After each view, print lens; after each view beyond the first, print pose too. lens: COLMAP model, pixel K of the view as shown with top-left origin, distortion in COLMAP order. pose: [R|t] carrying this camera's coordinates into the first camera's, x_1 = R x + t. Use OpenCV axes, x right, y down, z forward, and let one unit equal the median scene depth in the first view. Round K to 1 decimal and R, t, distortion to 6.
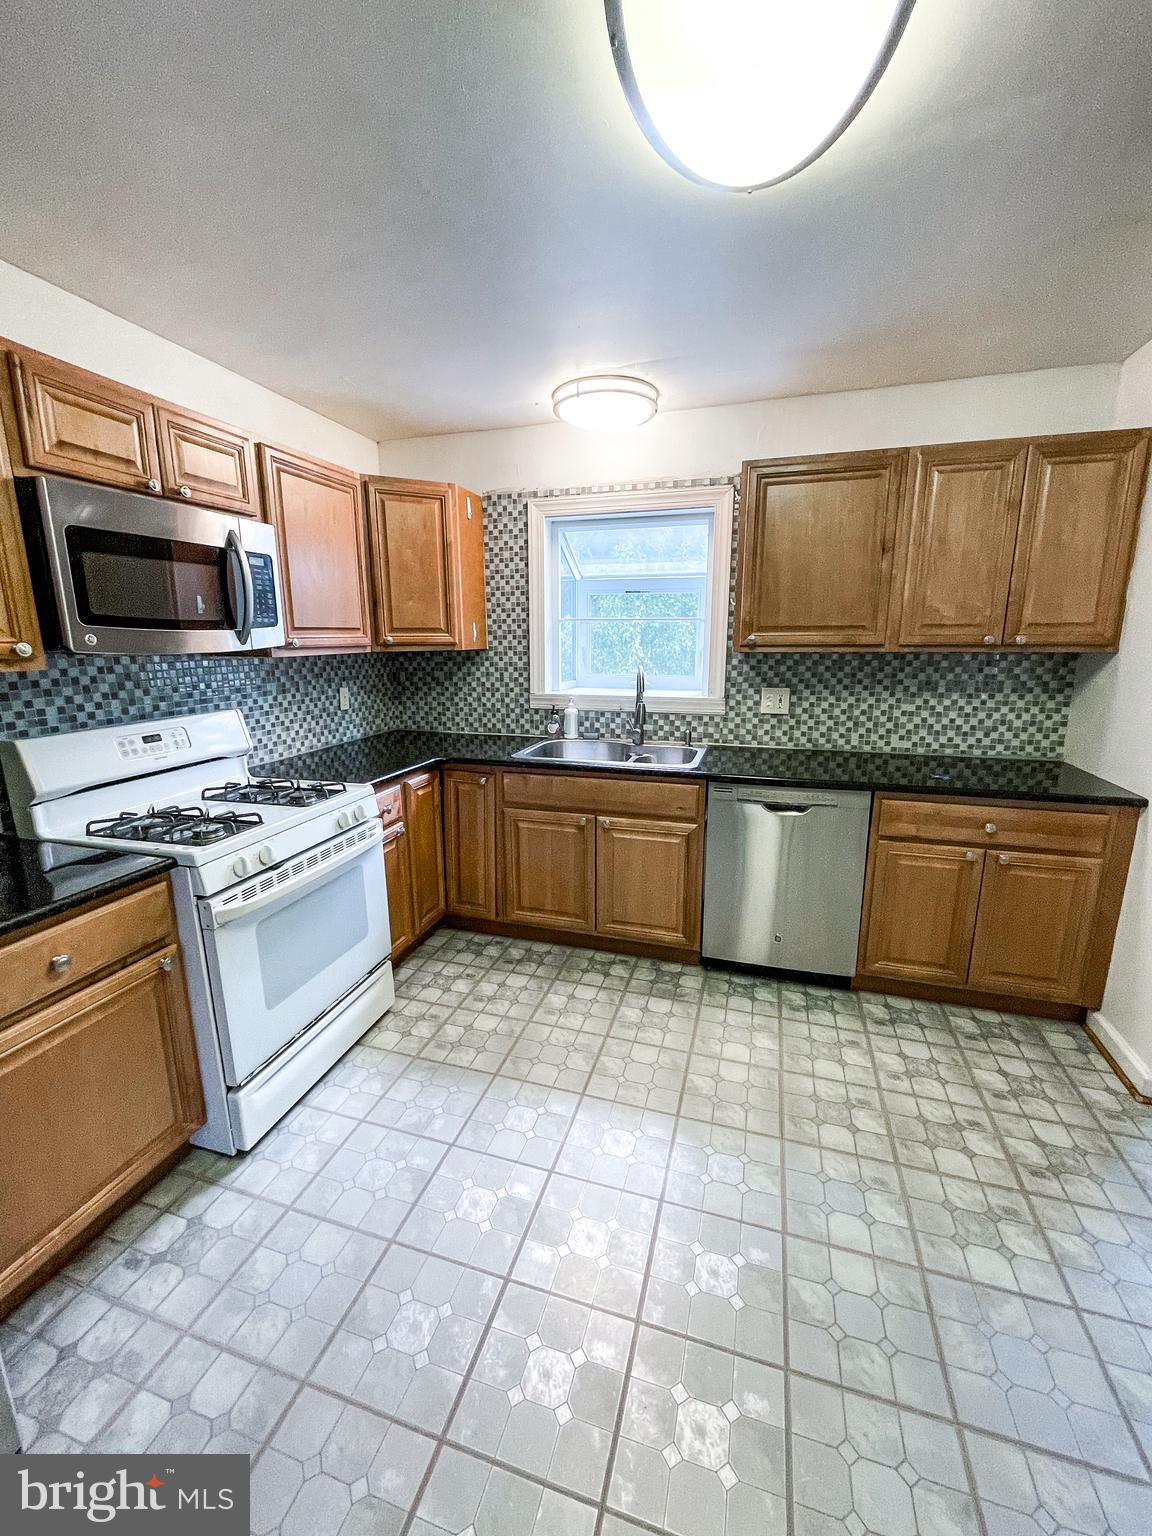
lens RADIAL K [[628.5, 0, 576.0], [0, 628.5, 768.0], [0, 0, 1]] dist [0.002517, 0.000119]
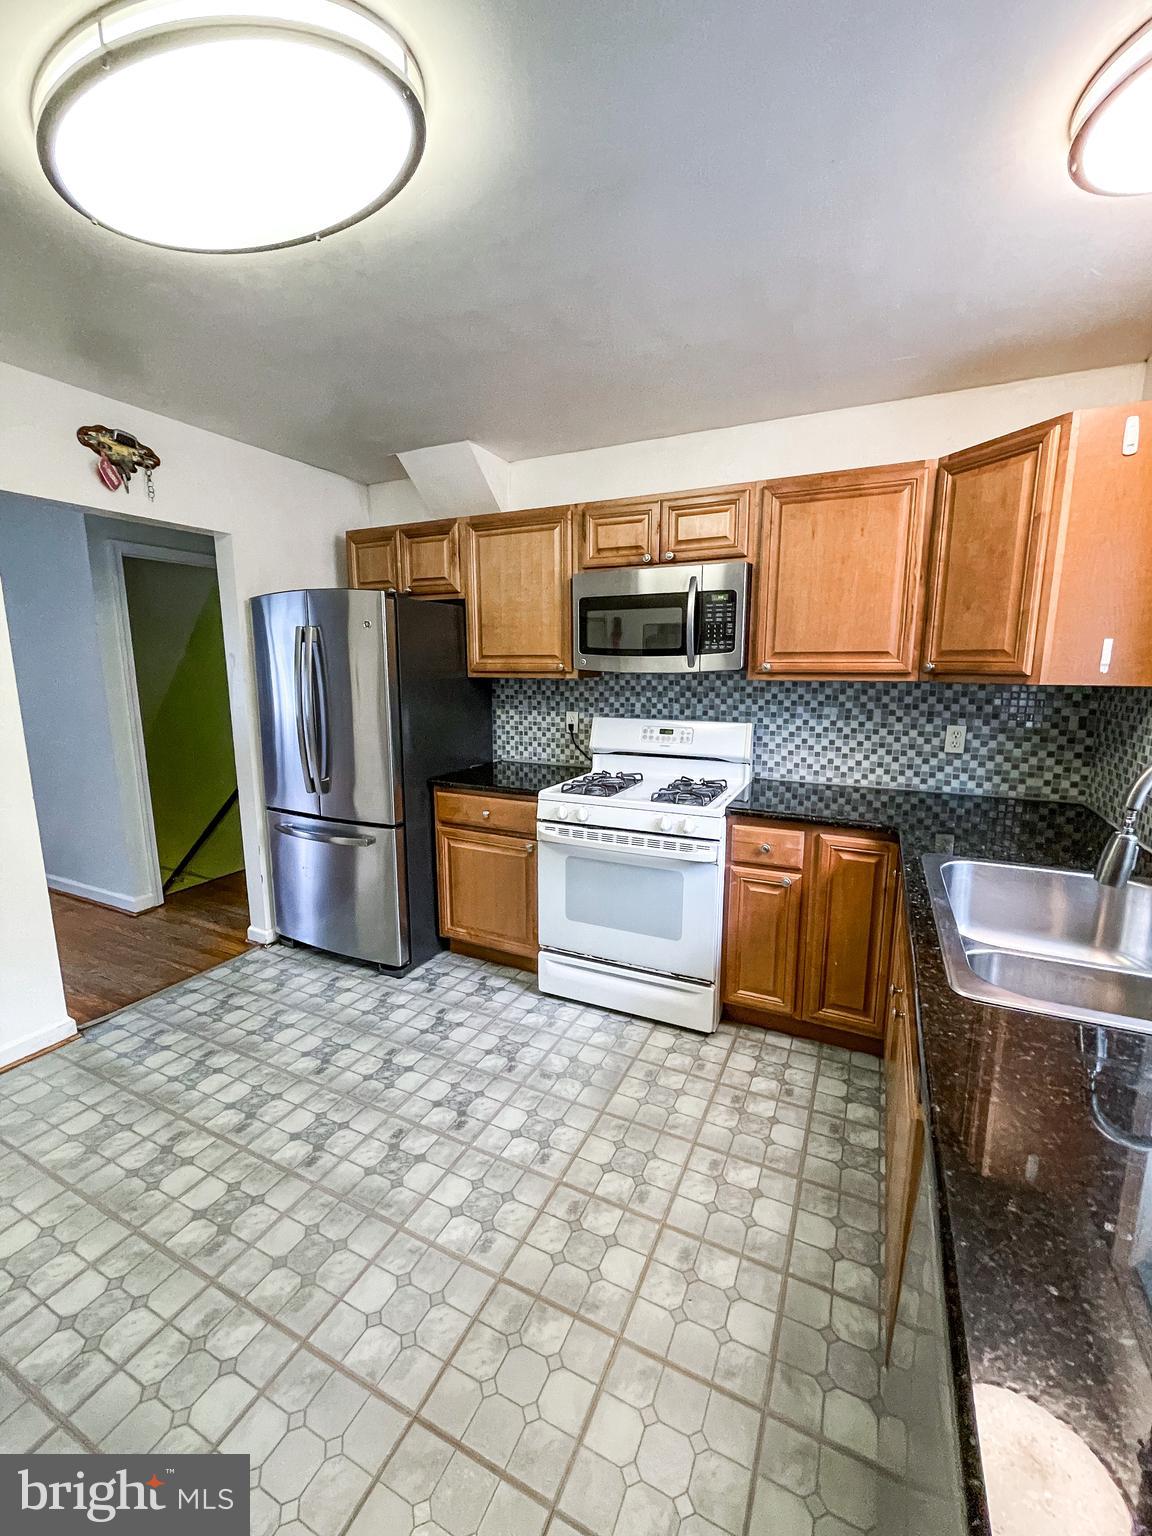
lens RADIAL K [[628.5, 0, 576.0], [0, 628.5, 768.0], [0, 0, 1]] dist [0.002517, 0.000119]
pose [[-0.160048, 0.172296, -0.971956, 0.587785], [-0.204895, 0.957405, 0.203456, -0.167622], [0.965610, 0.231712, -0.117928, 0.769051]]
